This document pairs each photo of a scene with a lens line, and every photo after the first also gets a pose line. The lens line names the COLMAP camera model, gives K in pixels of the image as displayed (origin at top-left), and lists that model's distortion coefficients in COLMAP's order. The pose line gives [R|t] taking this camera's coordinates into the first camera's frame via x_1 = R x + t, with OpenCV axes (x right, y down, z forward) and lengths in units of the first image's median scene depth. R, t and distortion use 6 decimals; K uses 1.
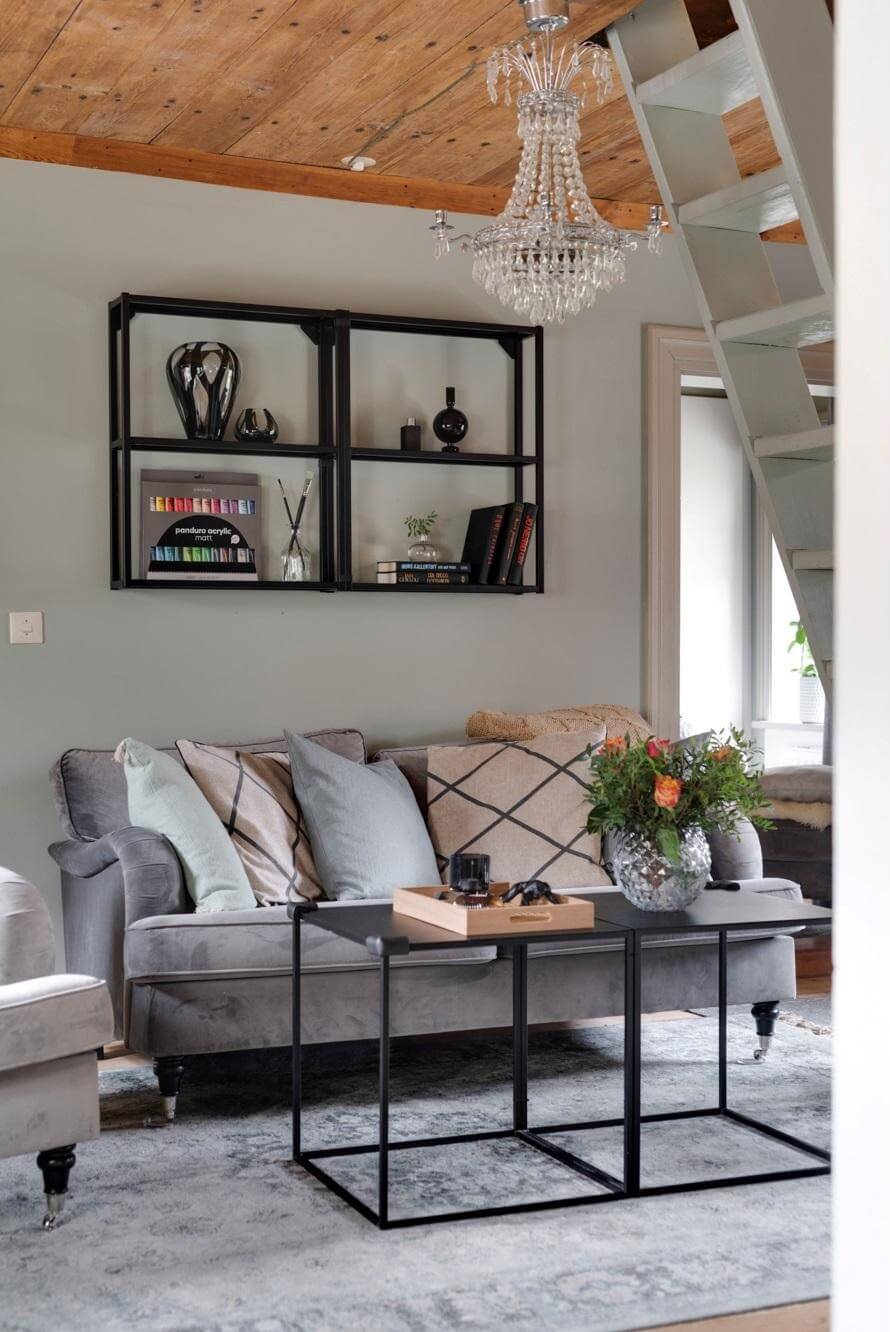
lens RADIAL K [[1833.0, 0, 445.0], [0, 1833.0, 666.0], [0, 0, 1]] dist [-0.006799, -0.035622]
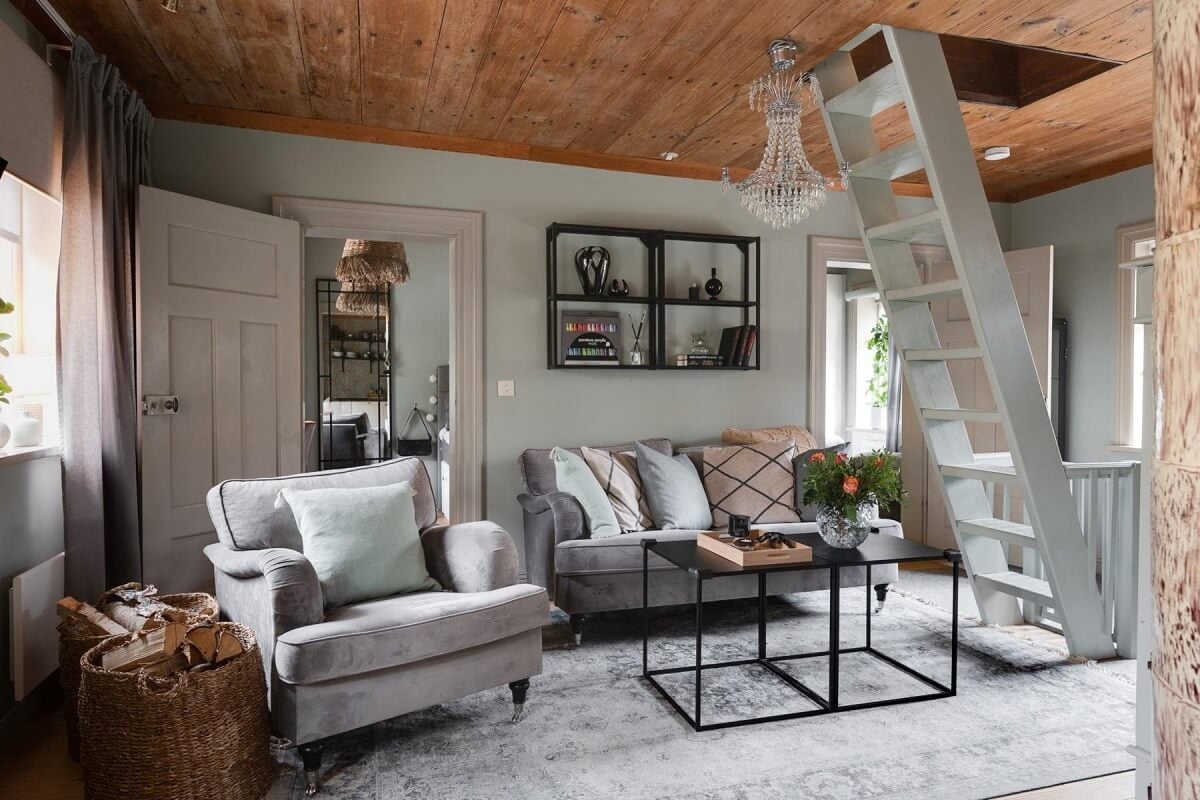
lens RADIAL K [[739.9, 0, 600.0], [0, 739.9, 400.0], [0, 0, 1]] dist [-0.001153, -0.000348]
pose [[0.994478, 0.003805, -0.104875, -0.043051], [-0.002244, 0.999885, 0.015004, -0.022853], [0.104920, -0.014686, 0.994372, 0.214839]]
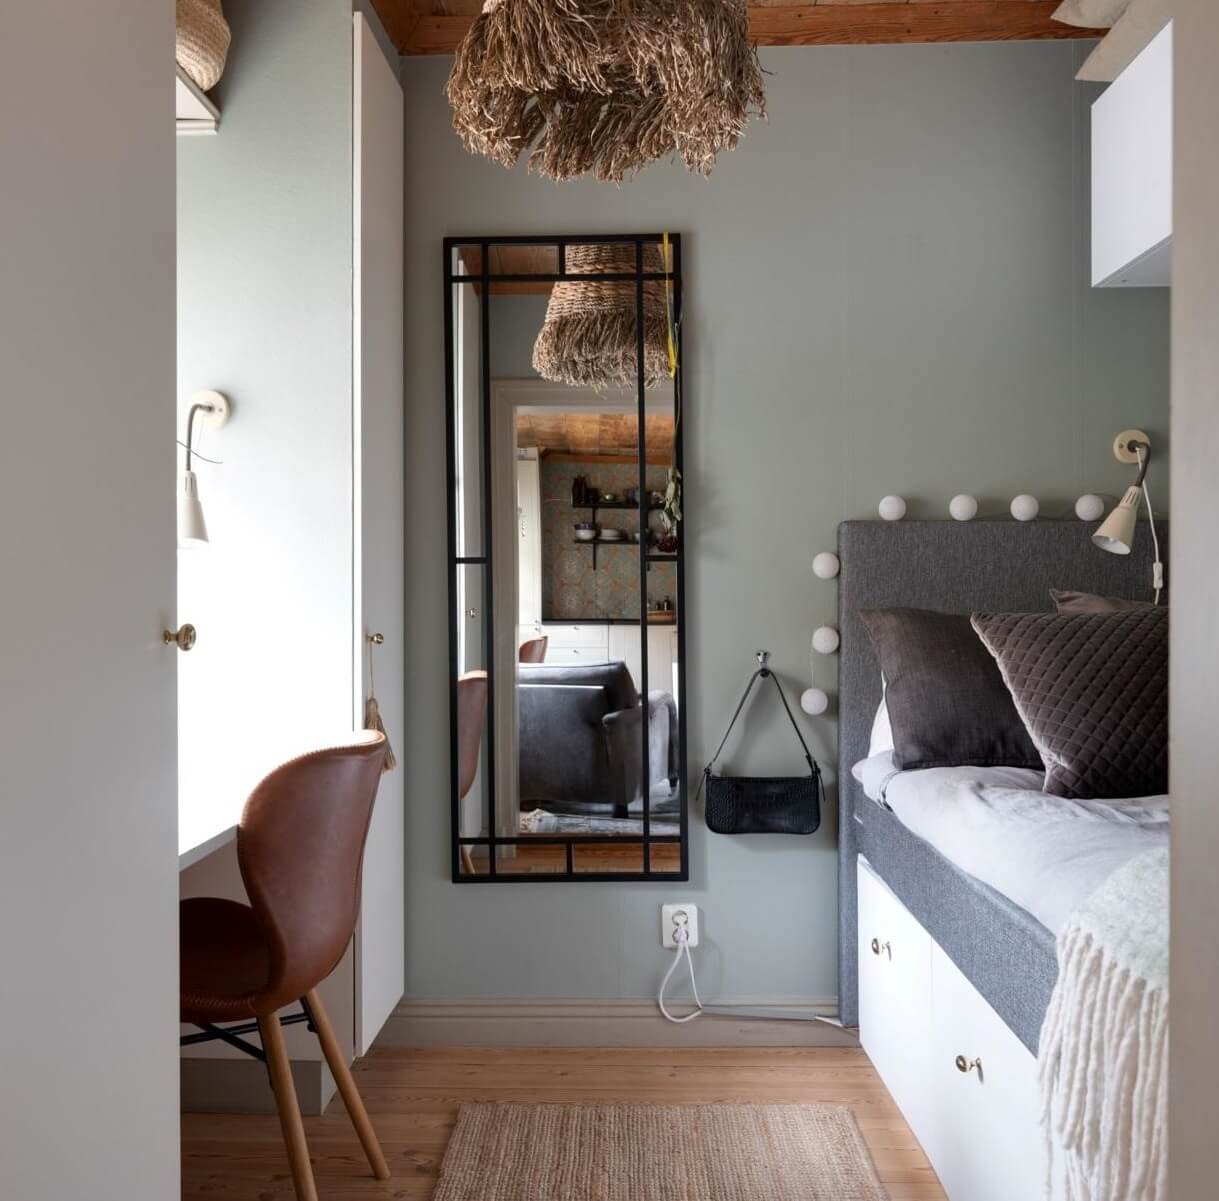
lens RADIAL K [[1320.3, 0, 609.5], [0, 1320.3, 600.5], [0, 0, 1]] dist [0.000281, -0.000120]
pose [[0.905897, -0.001939, -0.423493, -0.194004], [0.002267, 0.999997, 0.000270, -0.023036], [0.423491, -0.001205, 0.905899, 0.592917]]
